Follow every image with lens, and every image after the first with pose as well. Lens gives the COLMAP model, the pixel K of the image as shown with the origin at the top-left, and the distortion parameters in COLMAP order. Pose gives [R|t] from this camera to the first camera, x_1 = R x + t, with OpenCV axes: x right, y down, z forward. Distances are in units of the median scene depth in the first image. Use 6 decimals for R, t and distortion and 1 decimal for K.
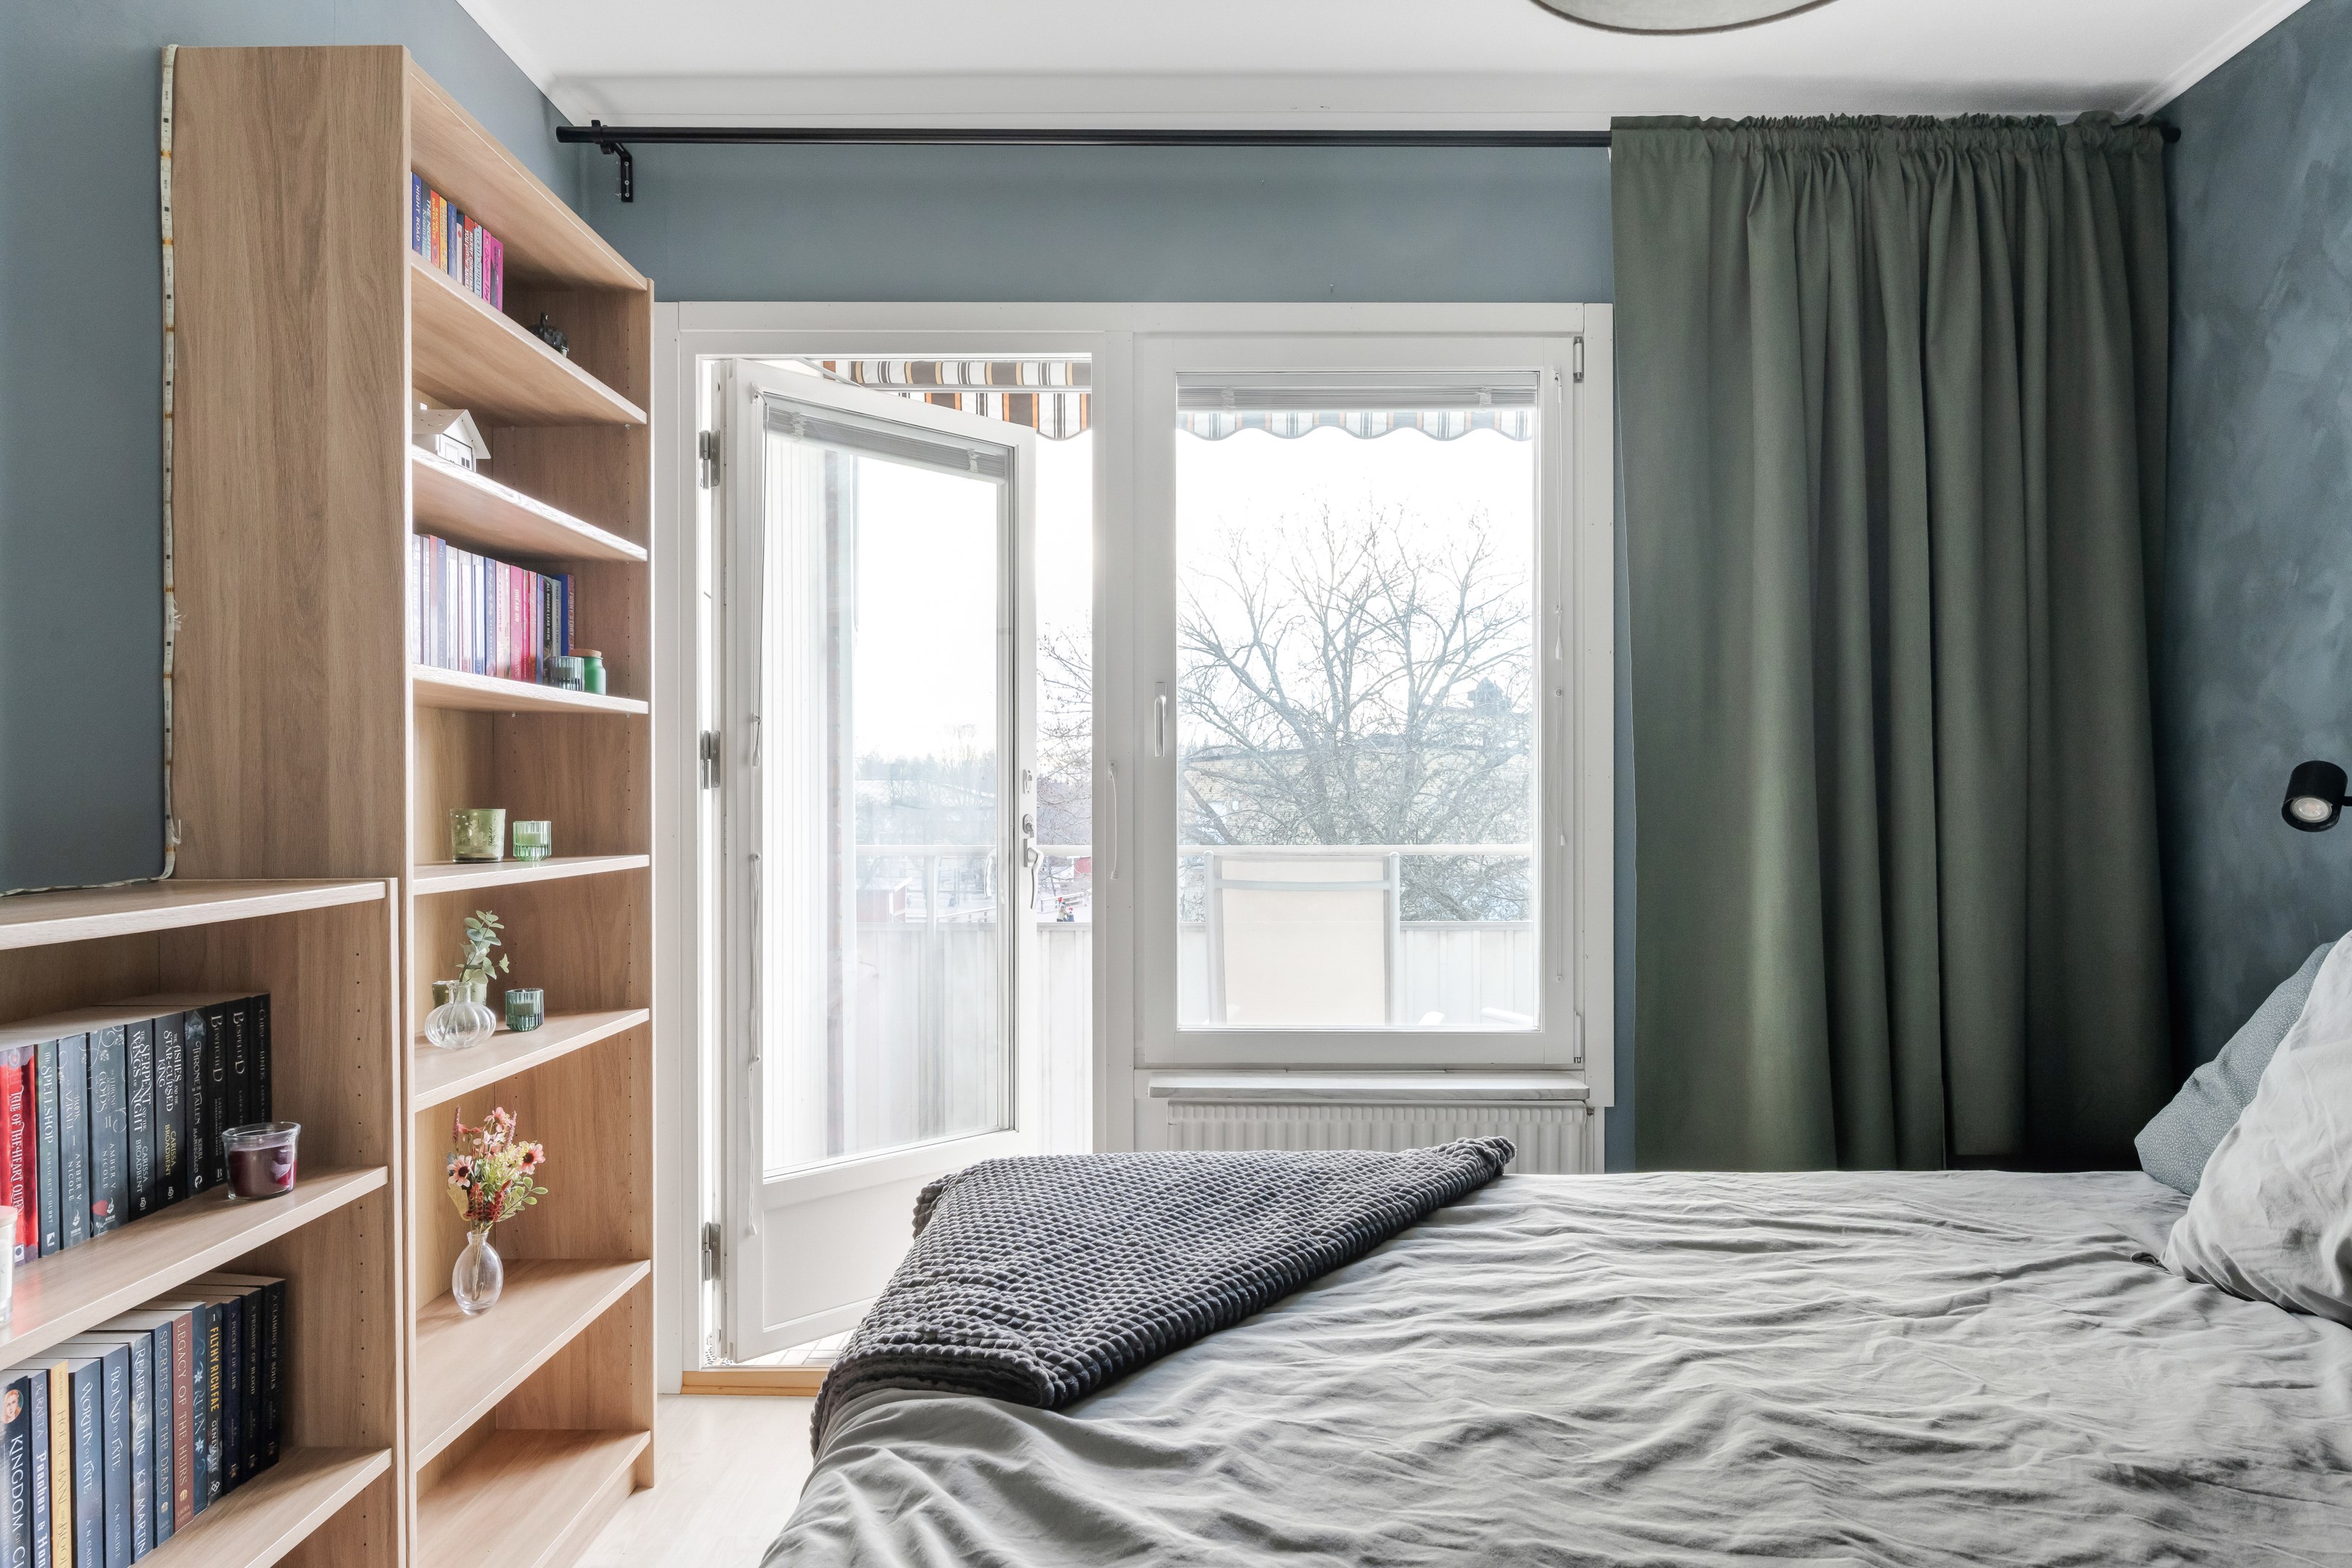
lens RADIAL K [[1513.7, 0, 1172.5], [0, 1513.7, 791.9], [0, 0, 1]] dist [0.000641, -0.001741]
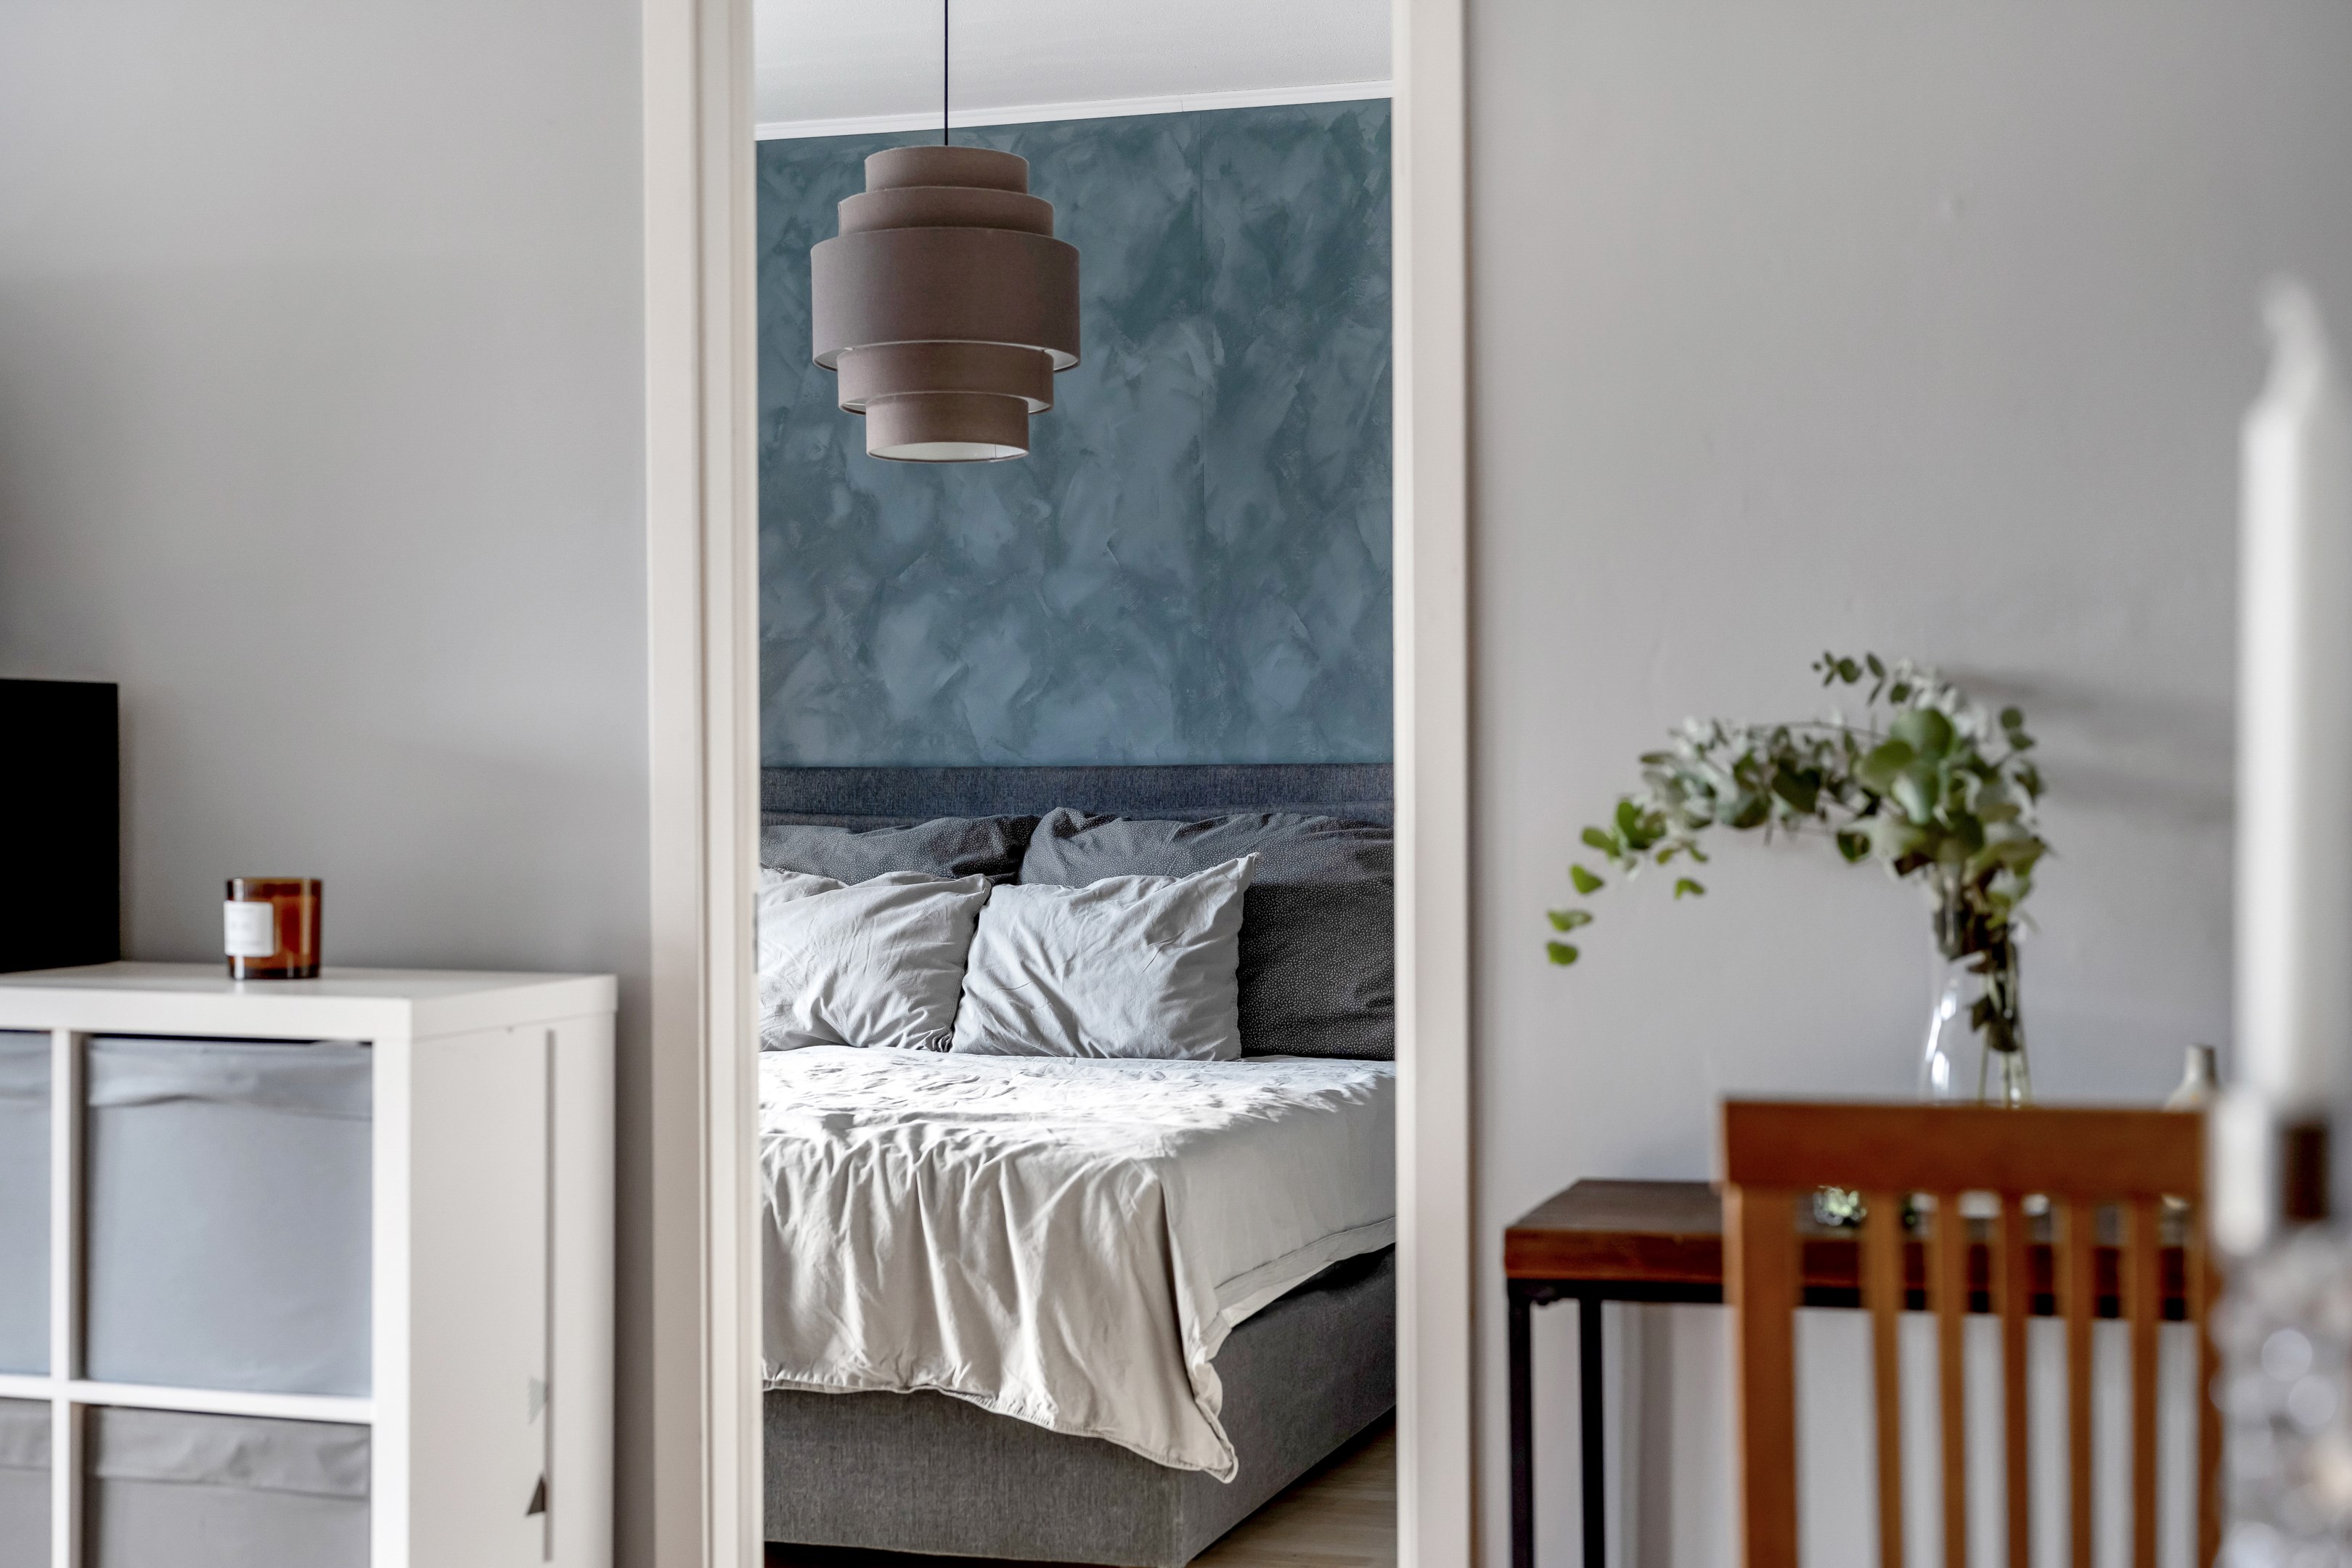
lens RADIAL K [[3410.7, 0, 1176.0], [0, 3410.7, 784.0], [0, 0, 1]] dist [0.008930, 0.003031]
pose [[0.298074, 0.000212, 0.954543, -1.771784], [-0.003881, 0.999992, 0.000990, 0.004770], [-0.954535, -0.003999, 0.298072, -0.411040]]
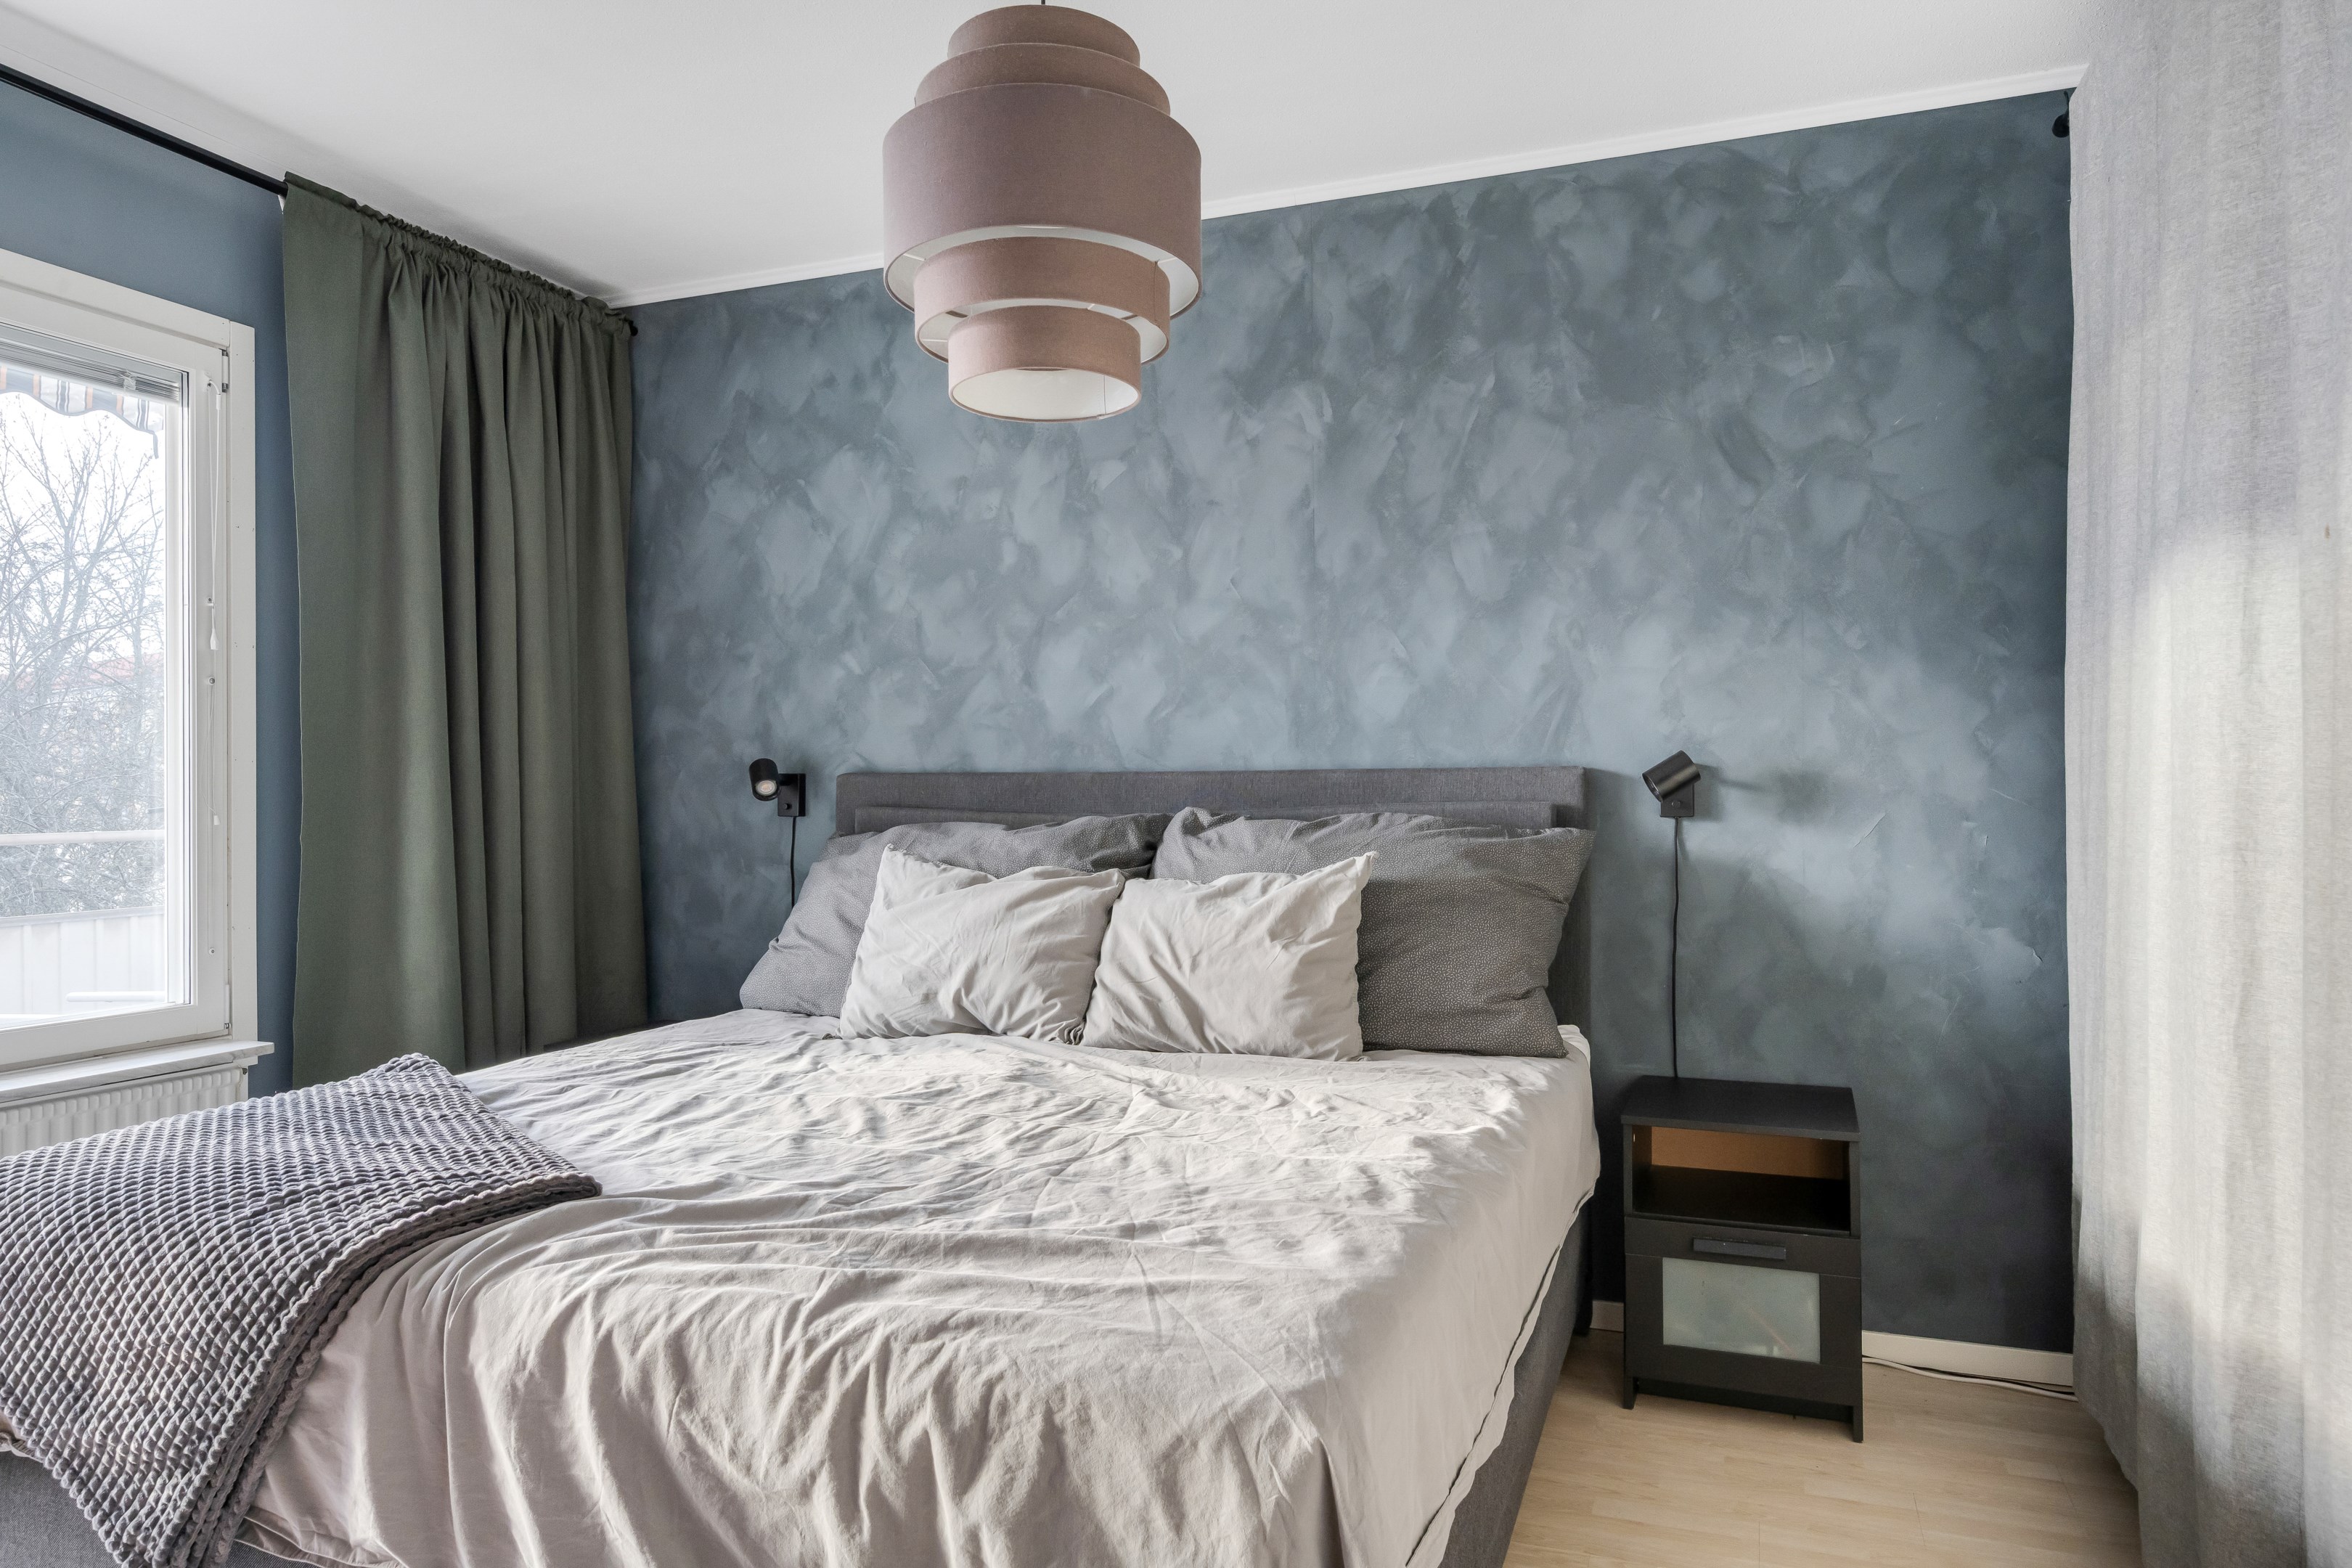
lens RADIAL K [[1513.7, 0, 1172.5], [0, 1513.7, 791.9], [0, 0, 1]] dist [0.000641, -0.001741]
pose [[0.351419, -0.004036, 0.936210, -0.575796], [-0.002619, 0.999983, 0.005294, 0.005386], [-0.936215, -0.004313, 0.351403, -0.007790]]
